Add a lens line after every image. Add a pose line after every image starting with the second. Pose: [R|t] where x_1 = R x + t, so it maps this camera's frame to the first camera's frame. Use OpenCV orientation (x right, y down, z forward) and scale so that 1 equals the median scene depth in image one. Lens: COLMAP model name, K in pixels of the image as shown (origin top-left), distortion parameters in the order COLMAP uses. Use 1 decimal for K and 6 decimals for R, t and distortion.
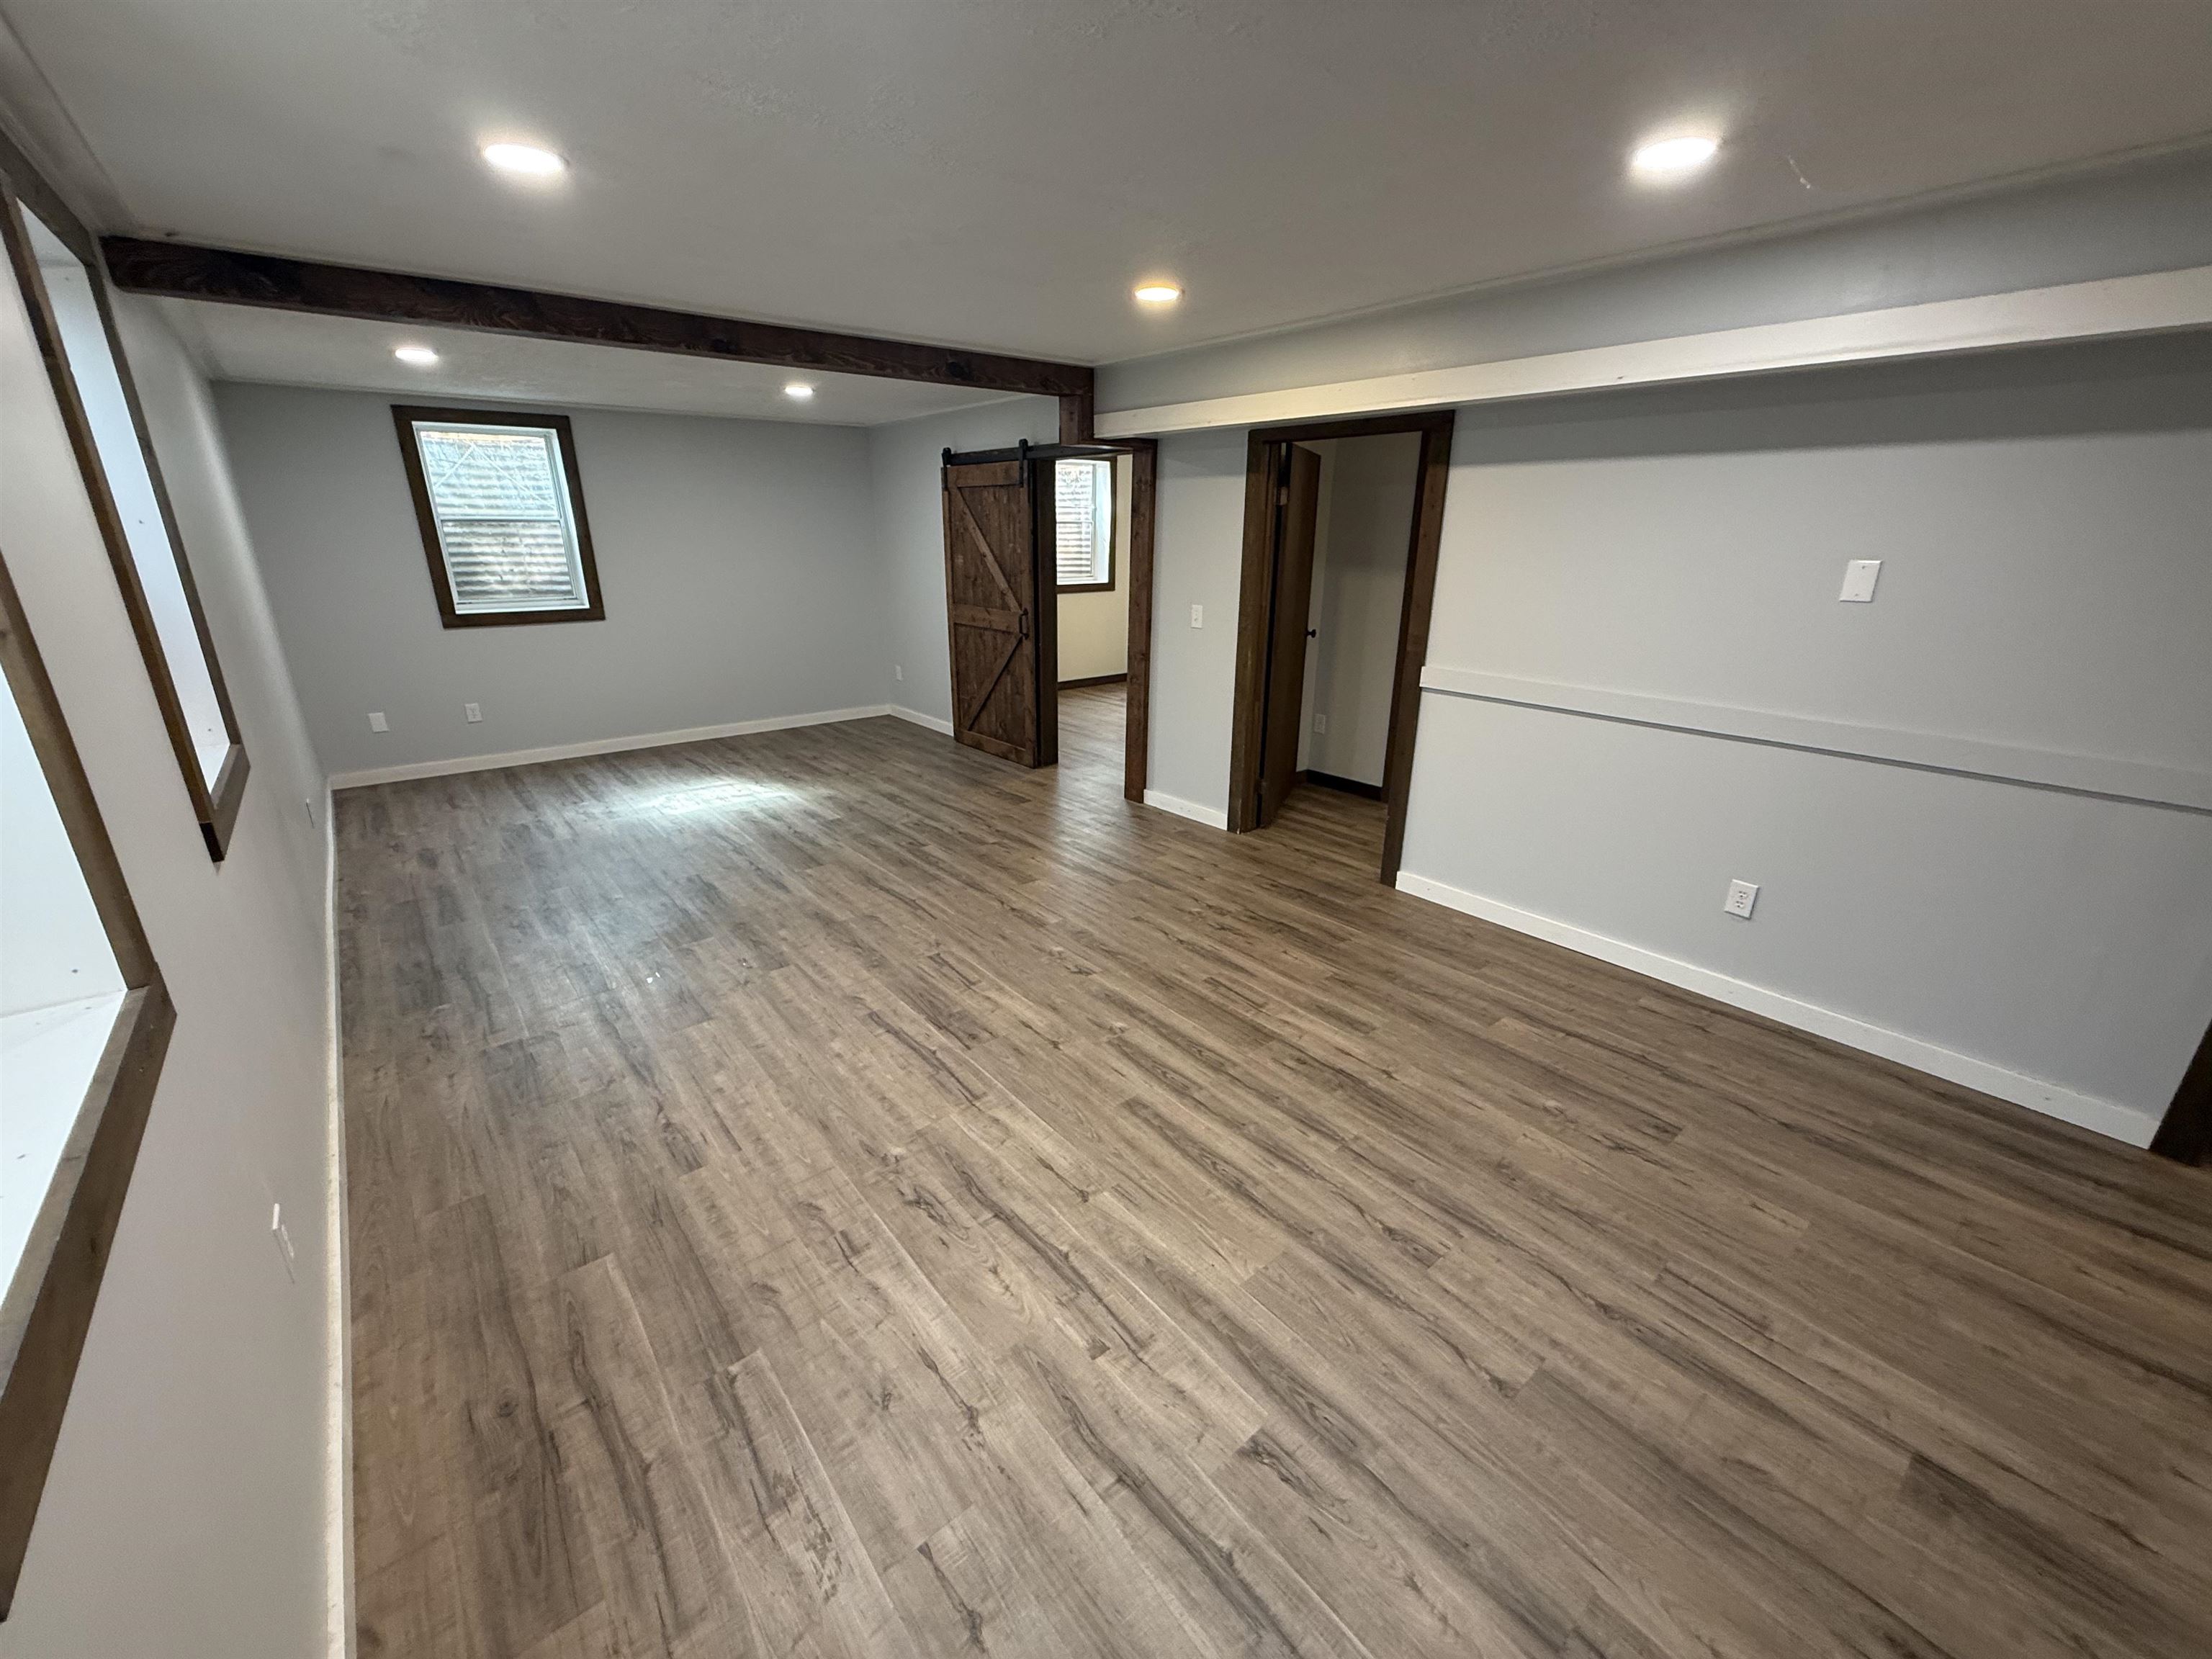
lens RADIAL K [[886.1, 0, 1102.5], [0, 886.1, 829.5], [0, 0, 1]] dist [0.000982, 0.000194]
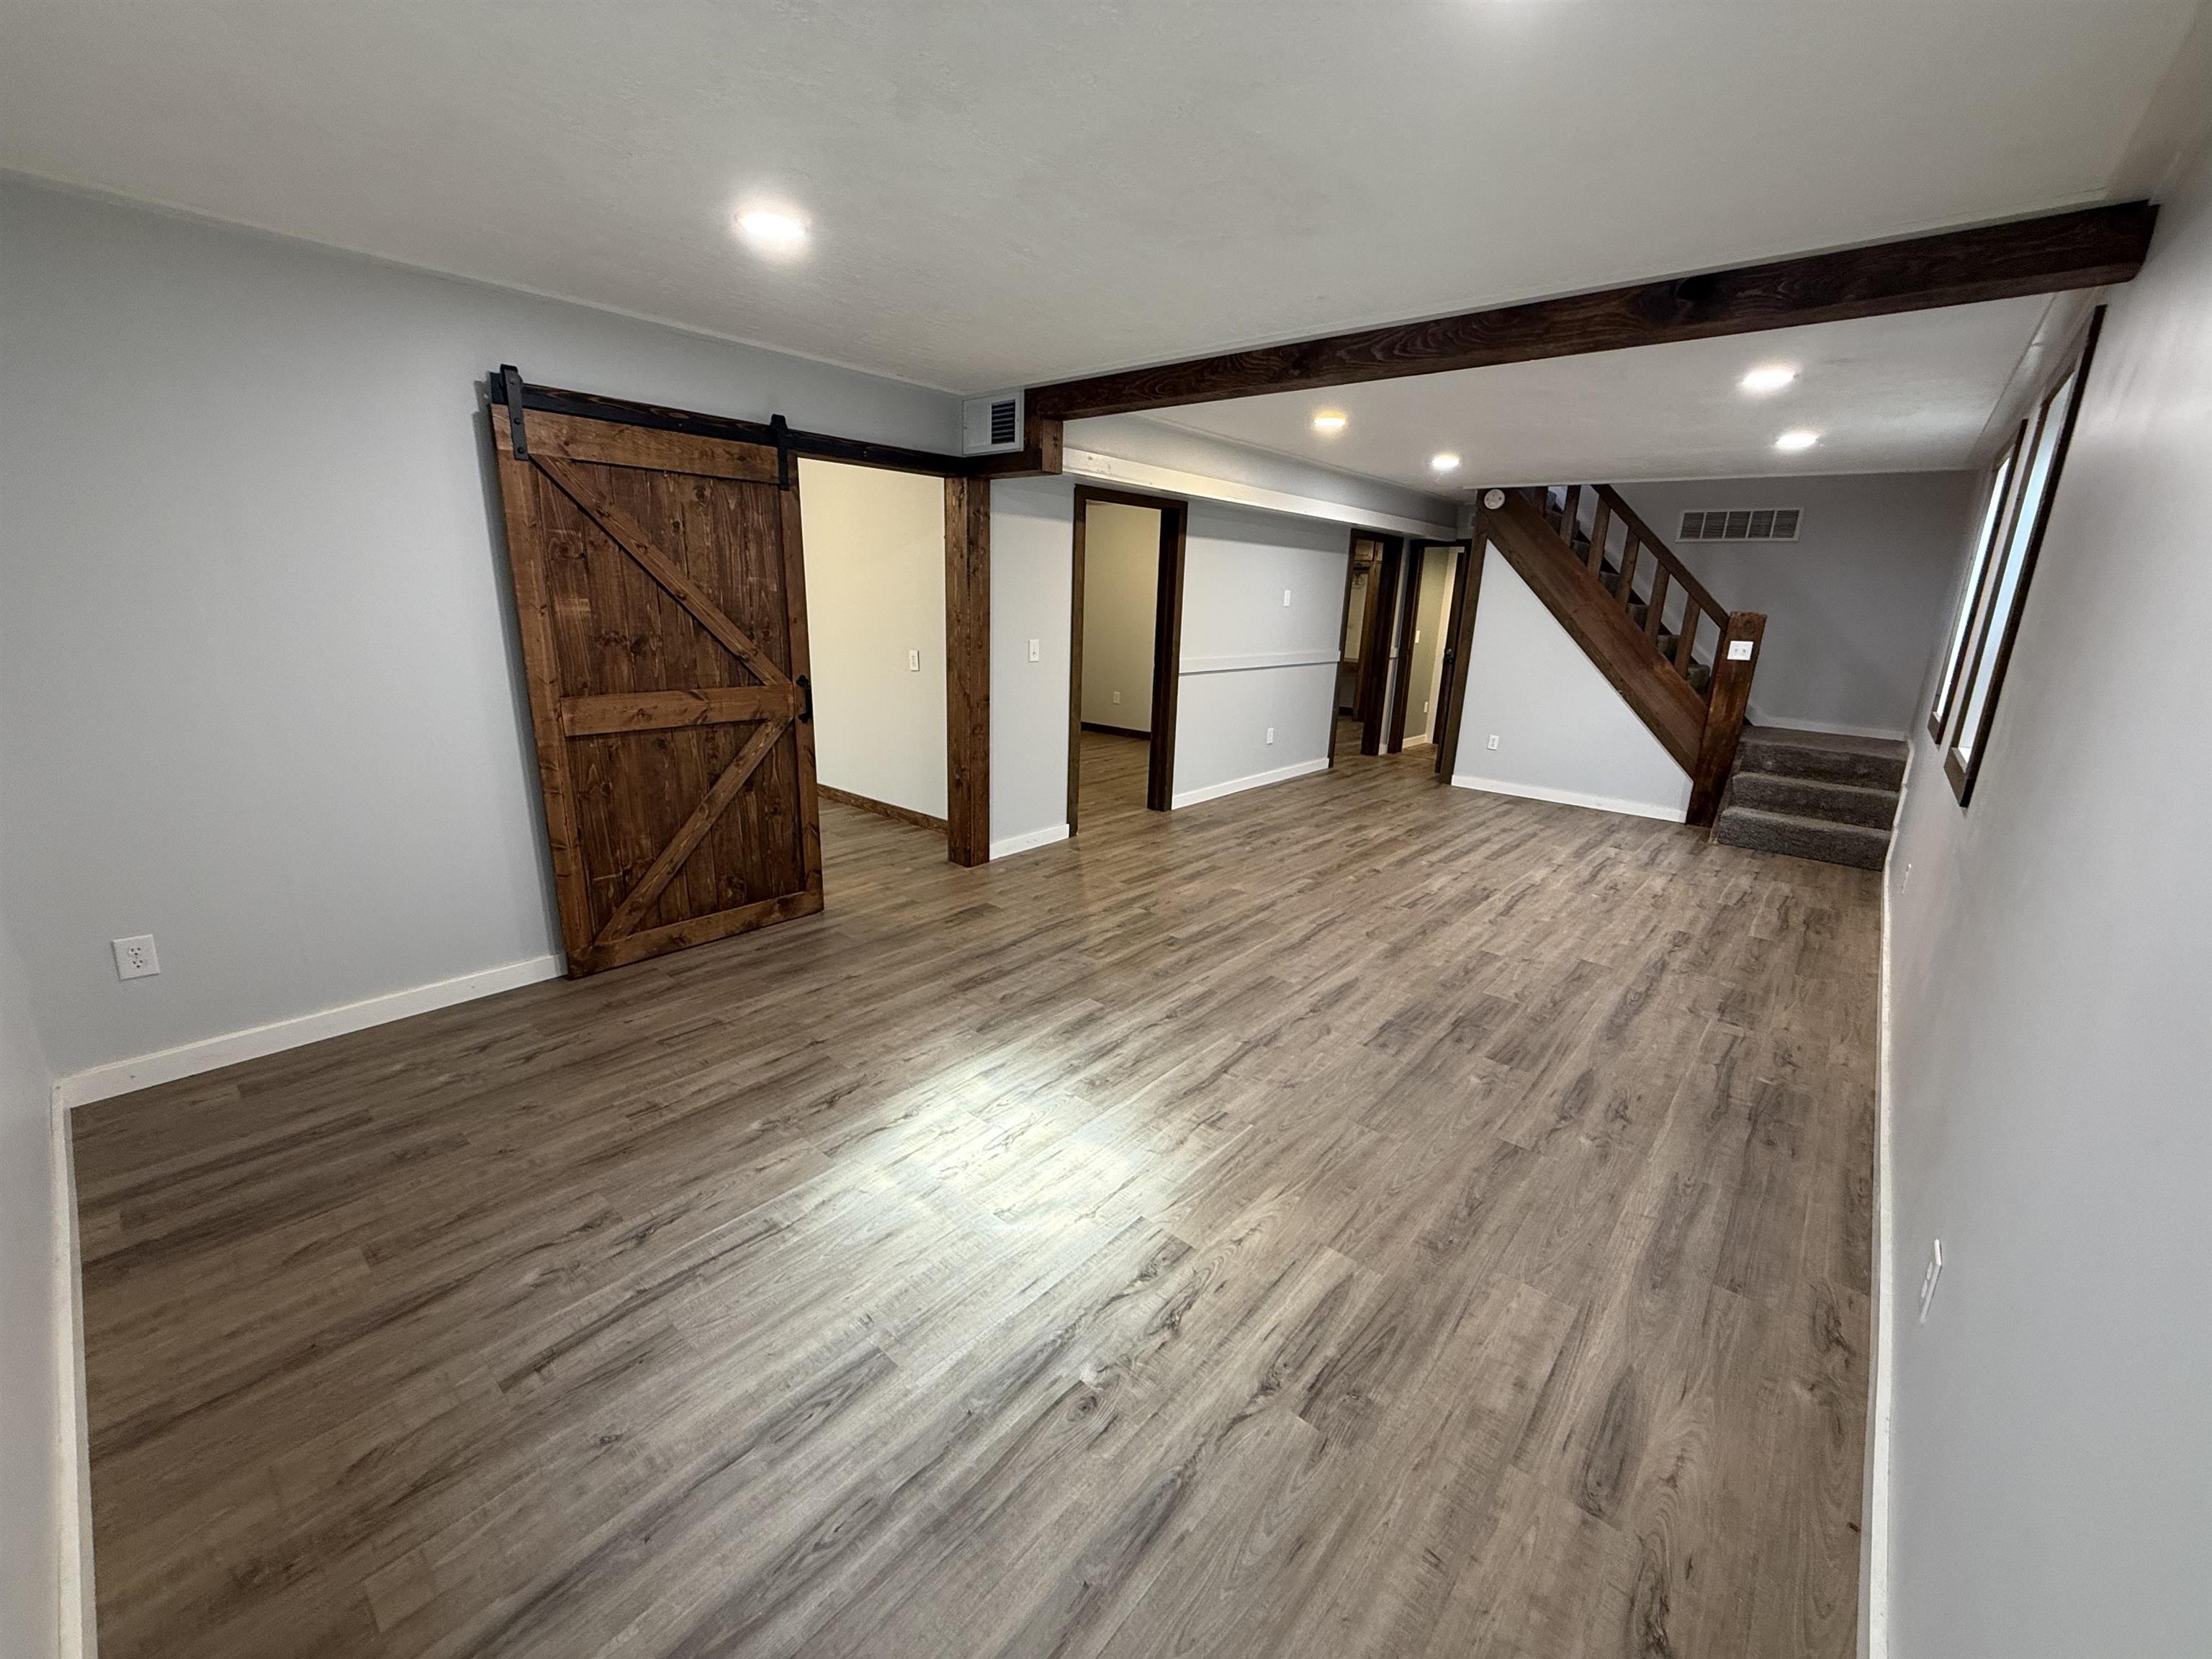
lens RADIAL K [[886.1, 0, 1102.5], [0, 886.1, 829.5], [0, 0, 1]] dist [0.000982, 0.000194]
pose [[-0.167924, -0.266590, 0.949069, -1.075732], [0.290760, 0.906516, 0.306083, -0.393532], [-0.941945, 0.327350, -0.074712, 1.224159]]
